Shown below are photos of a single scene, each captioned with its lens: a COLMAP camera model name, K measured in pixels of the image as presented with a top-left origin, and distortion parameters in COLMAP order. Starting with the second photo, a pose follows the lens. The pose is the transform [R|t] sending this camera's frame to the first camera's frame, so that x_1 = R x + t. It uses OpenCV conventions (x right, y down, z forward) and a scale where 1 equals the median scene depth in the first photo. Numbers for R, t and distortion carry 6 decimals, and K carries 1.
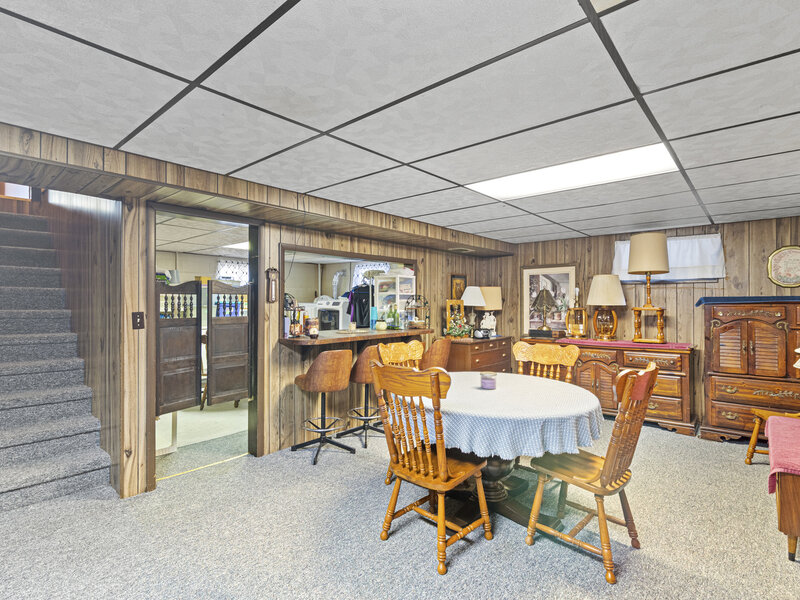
lens RADIAL K [[407.3, 0, 395.5], [0, 407.3, 299.6], [0, 0, 1]] dist [0.001999, 0.000677]
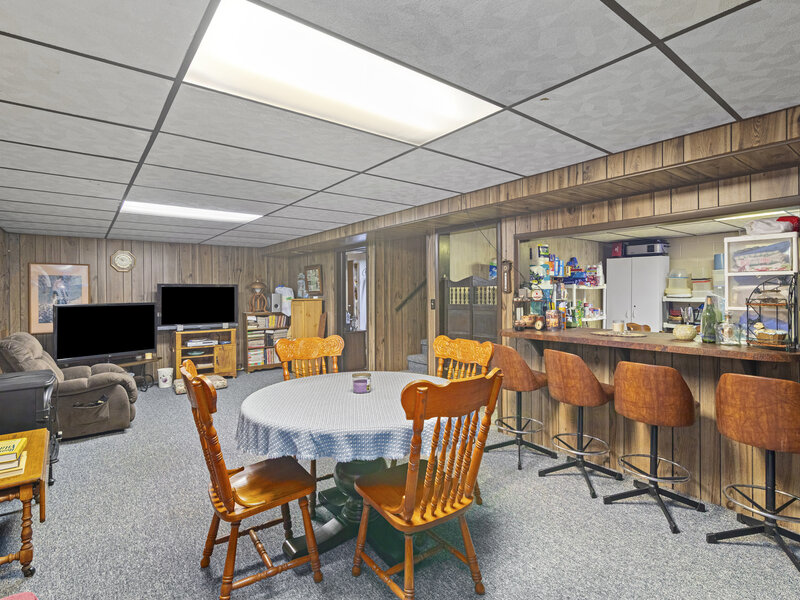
lens RADIAL K [[407.3, 0, 395.5], [0, 407.3, 299.6], [0, 0, 1]] dist [0.001999, 0.000677]
pose [[-0.190701, 0.019296, -0.981459, 0.512797], [0.012116, 0.999777, 0.017302, 0.001399], [0.981573, -0.008592, -0.190892, 0.597663]]
